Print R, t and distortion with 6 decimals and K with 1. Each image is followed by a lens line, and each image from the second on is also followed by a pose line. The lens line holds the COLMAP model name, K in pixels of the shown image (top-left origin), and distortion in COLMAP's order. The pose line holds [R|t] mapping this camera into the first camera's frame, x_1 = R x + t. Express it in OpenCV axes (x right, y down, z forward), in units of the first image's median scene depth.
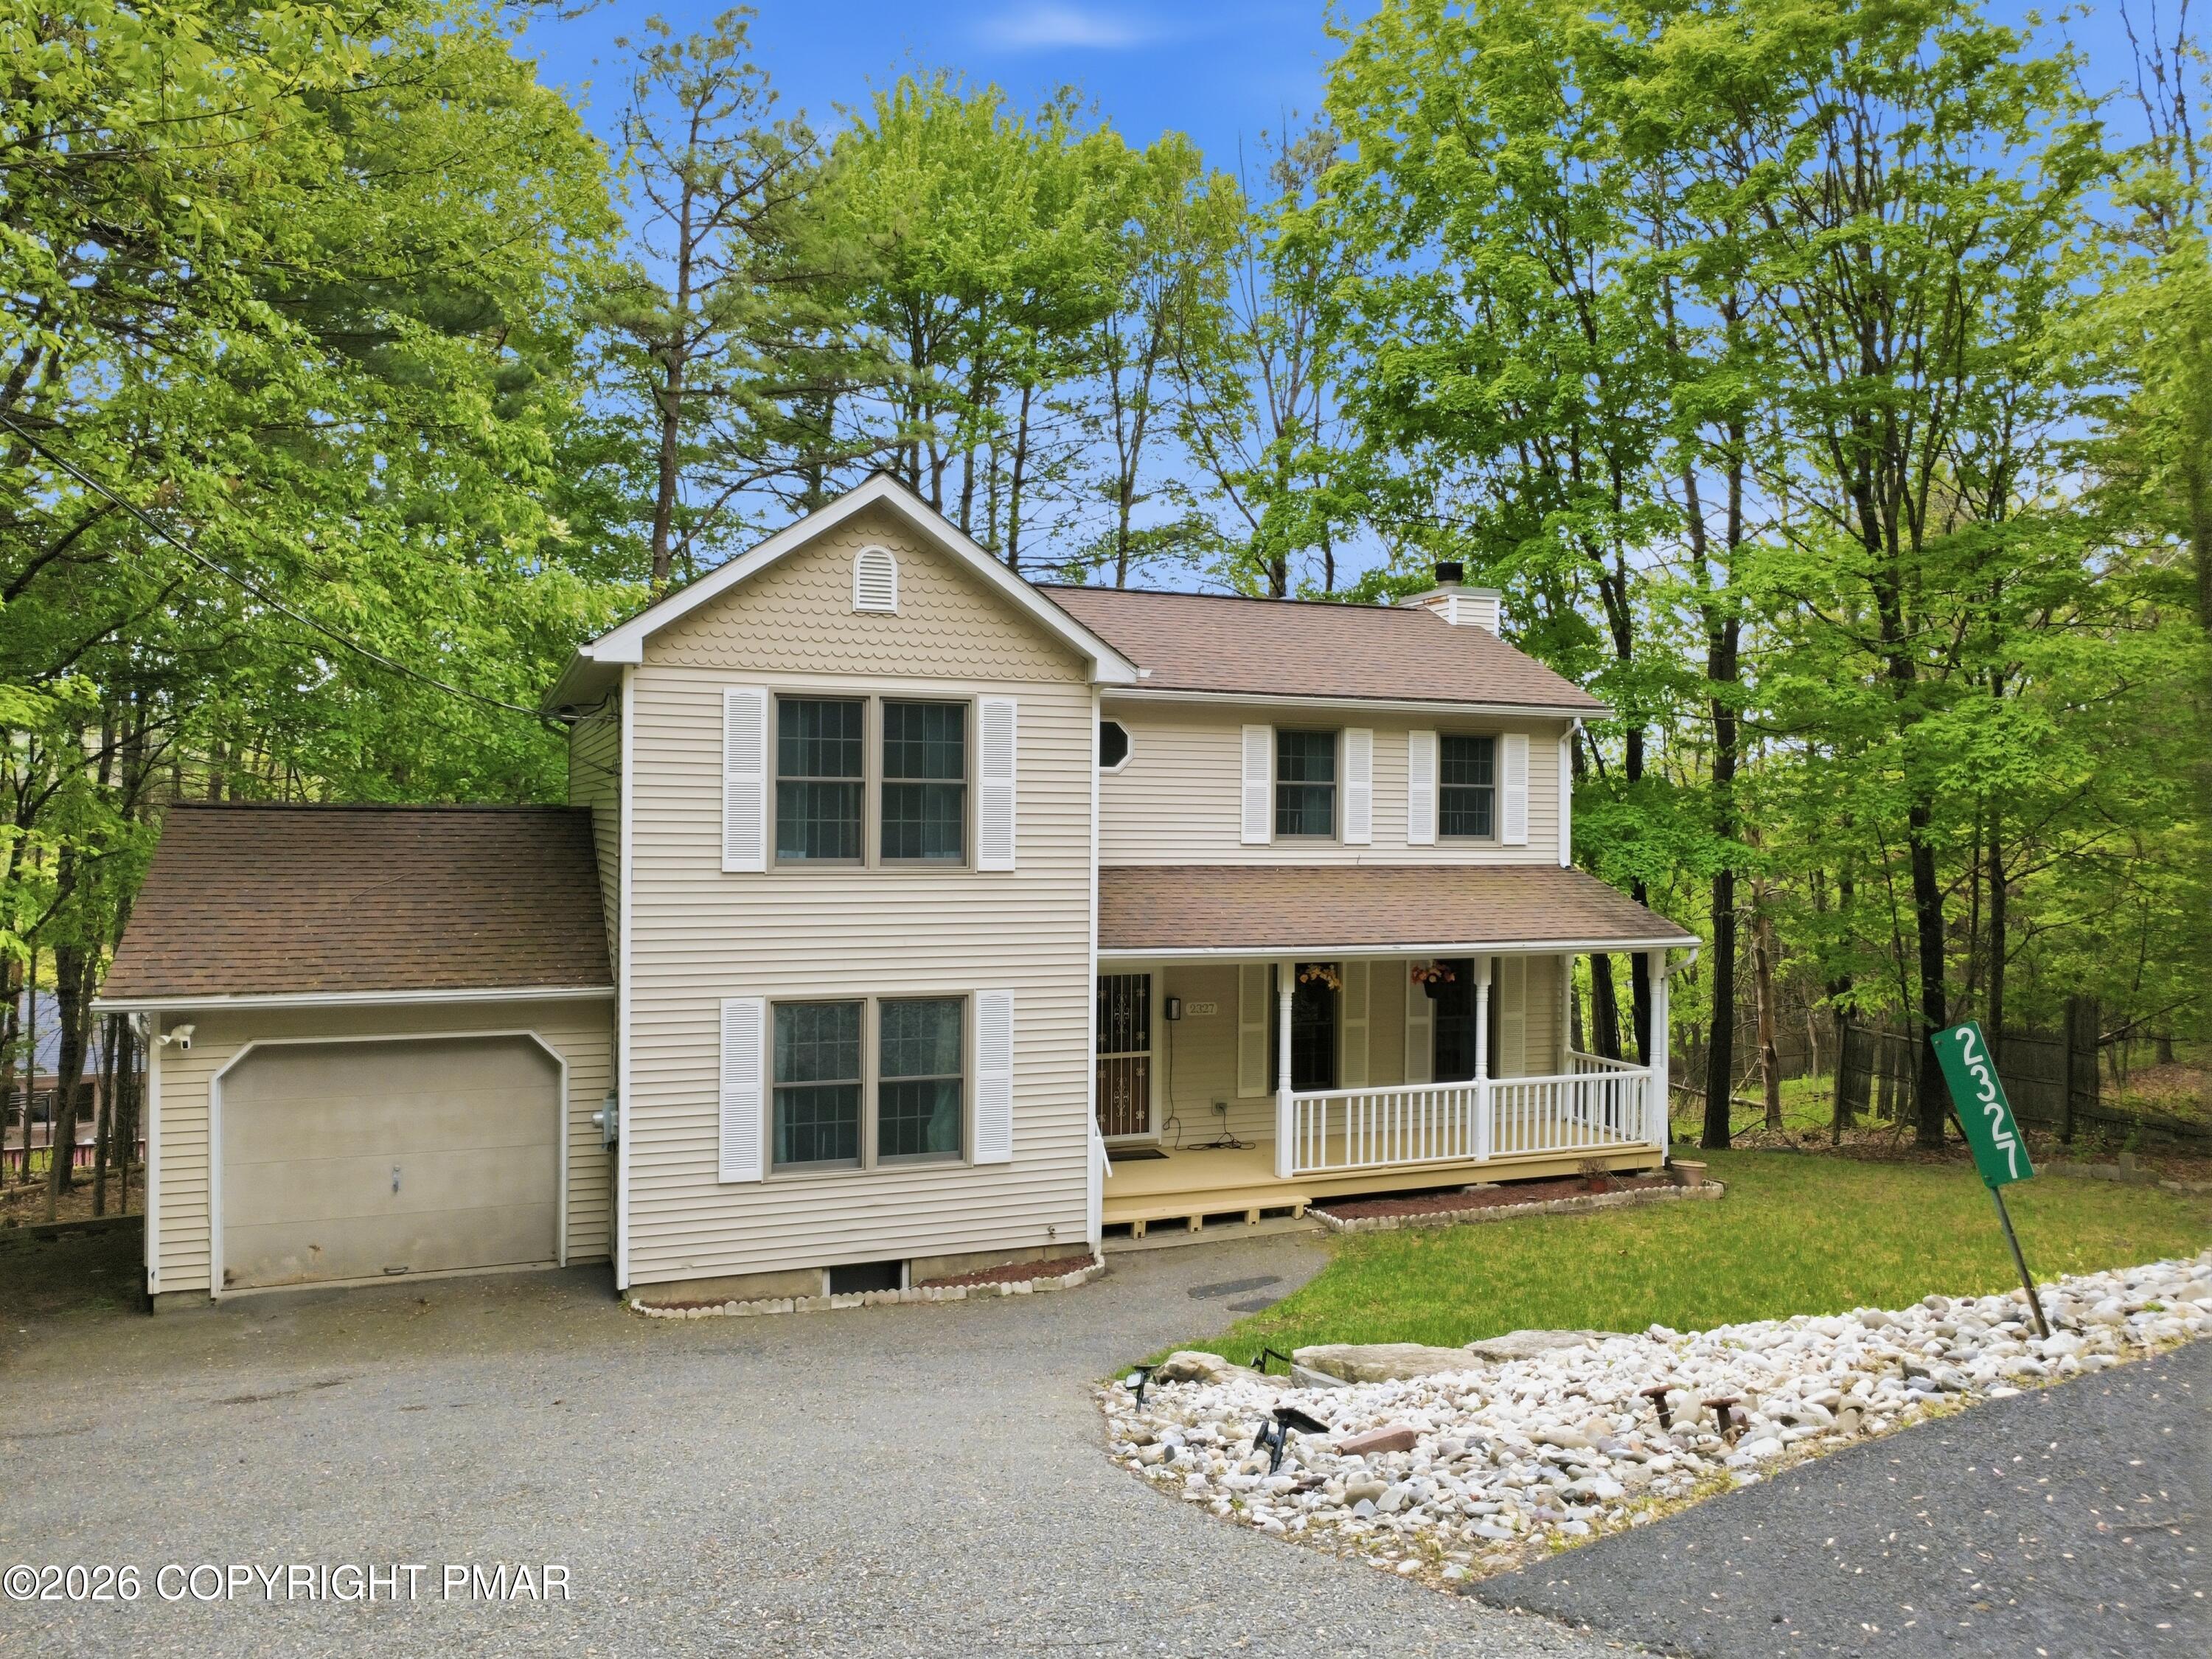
lens RADIAL K [[1616.7, 0, 1106.0], [0, 1616.7, 829.5], [0, 0, 1]] dist [-0.002971, 0.000281]
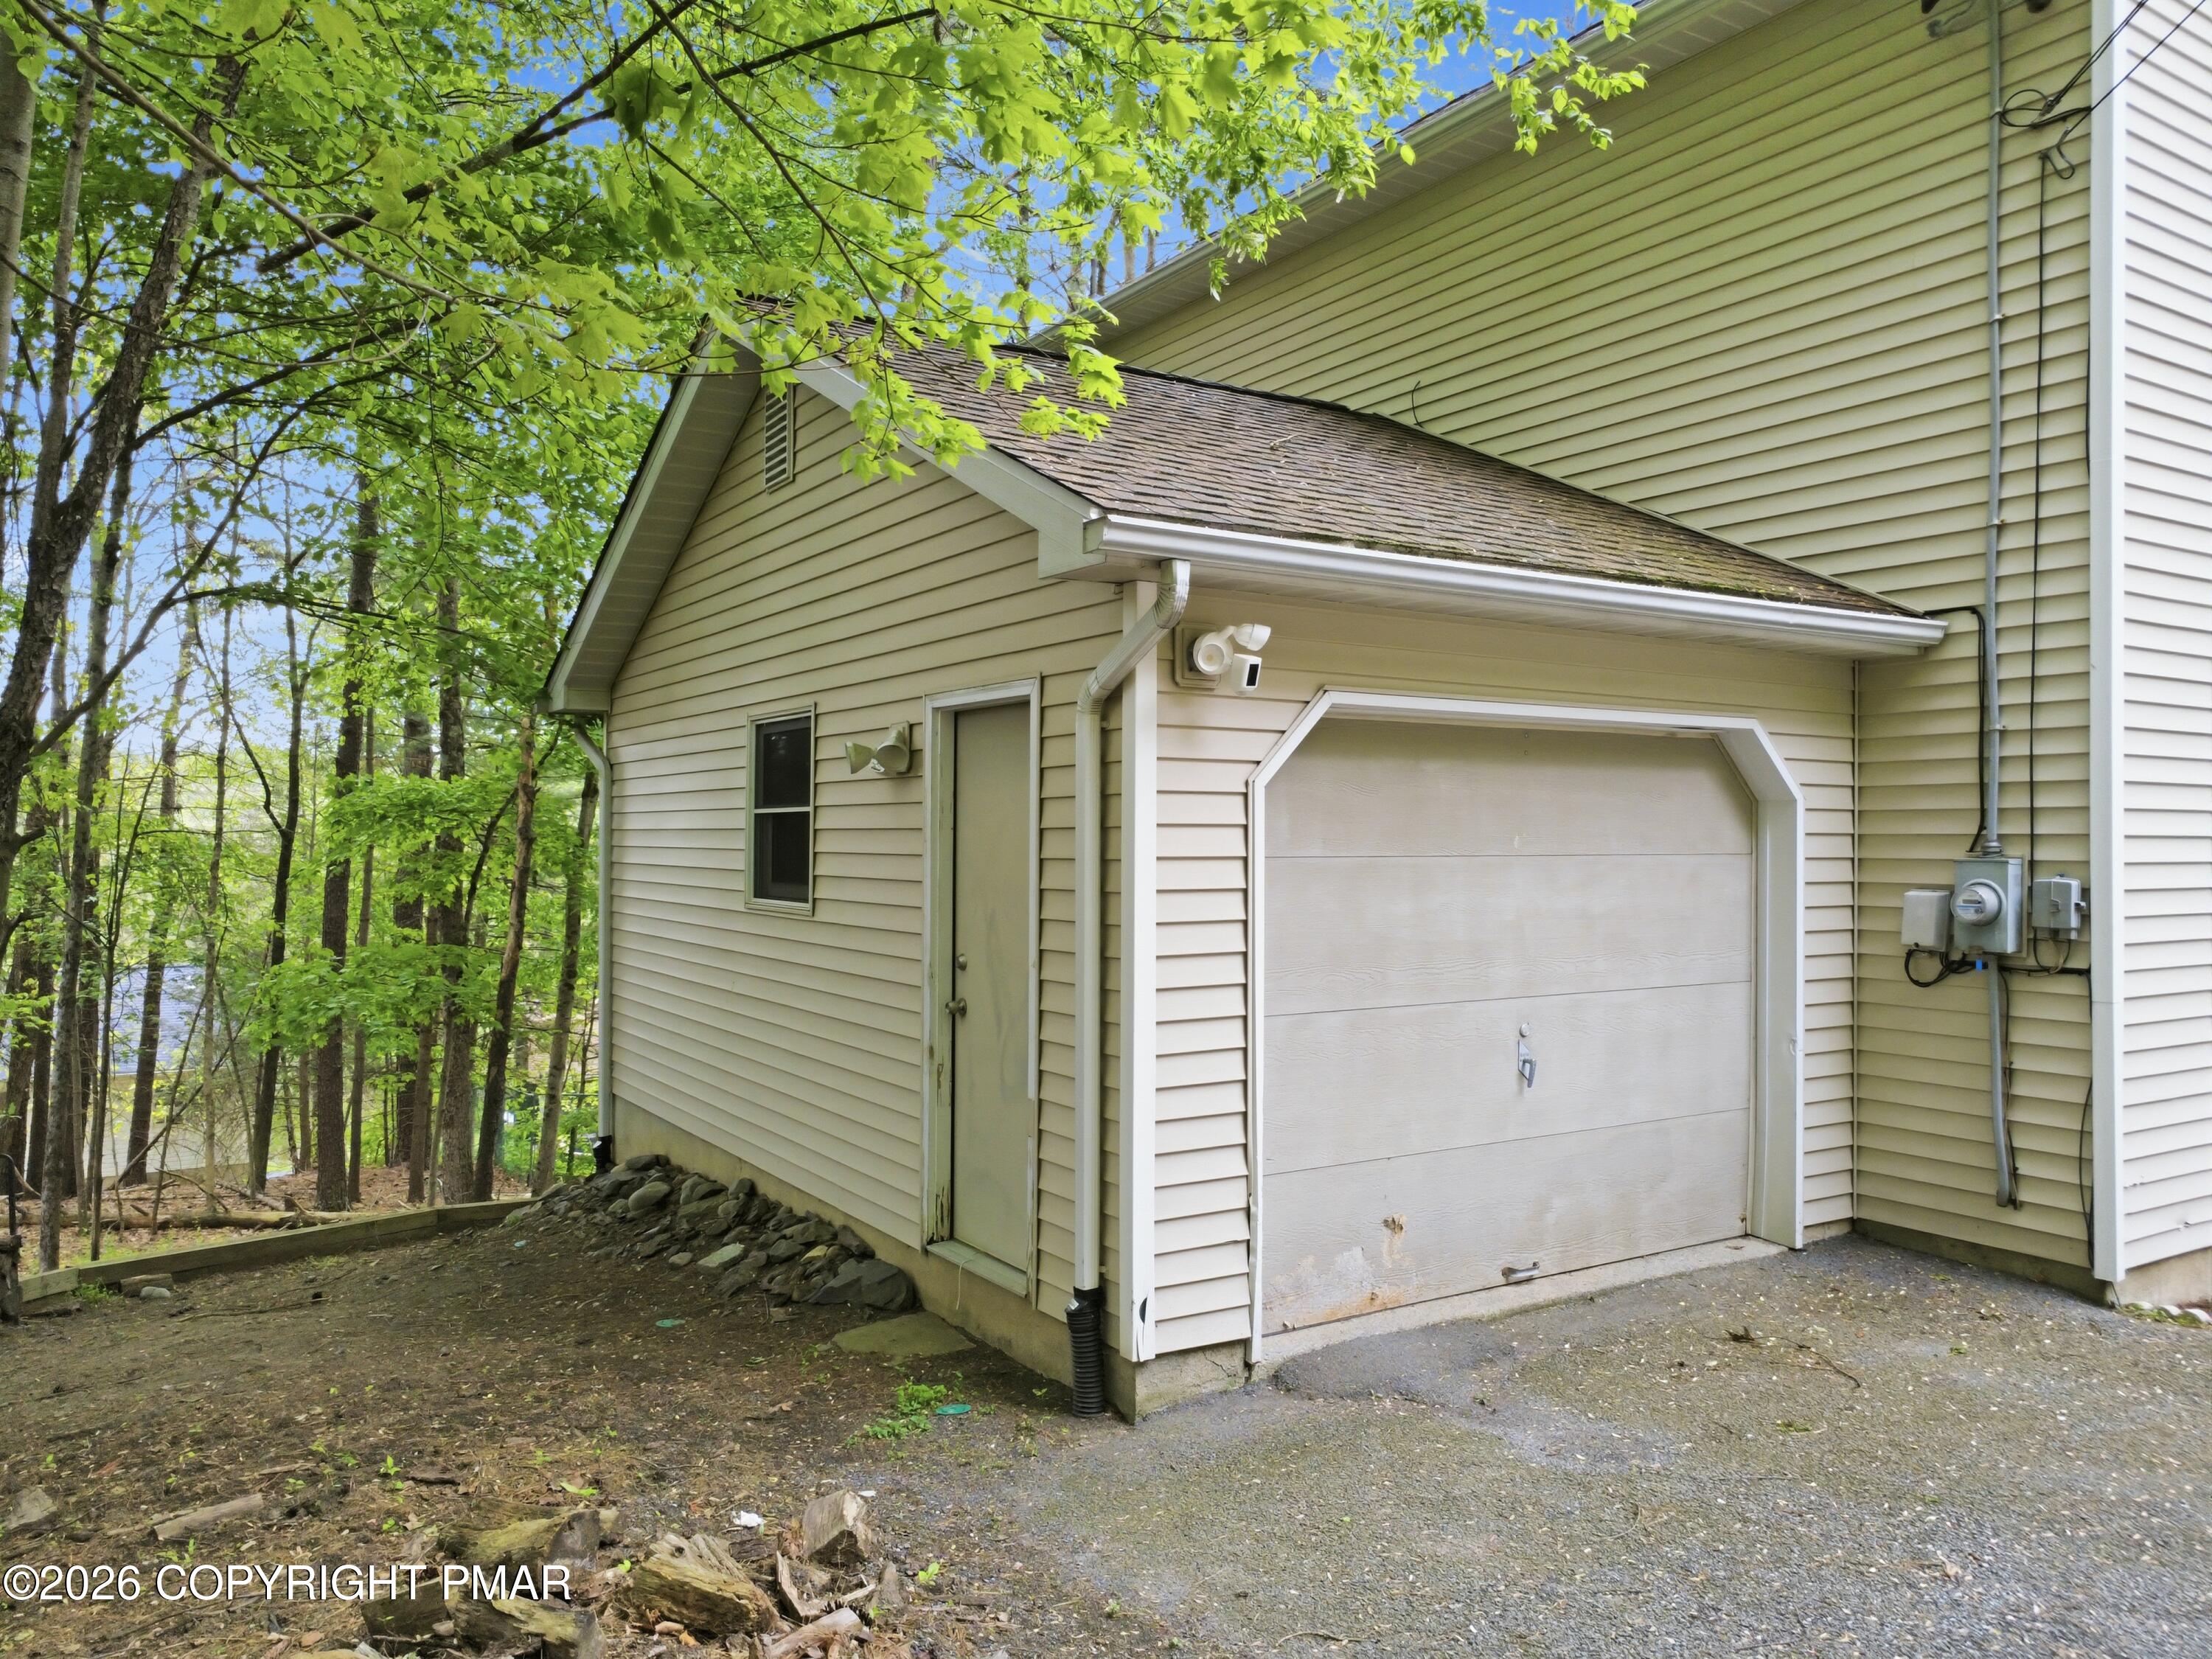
lens RADIAL K [[1616.7, 0, 1106.0], [0, 1616.7, 829.5], [0, 0, 1]] dist [-0.002971, 0.000281]
pose [[0.983247, -0.010178, 0.181995, -0.581060], [0.014260, 0.999675, -0.021134, 0.152510], [-0.181721, 0.023376, 0.983072, 0.557985]]
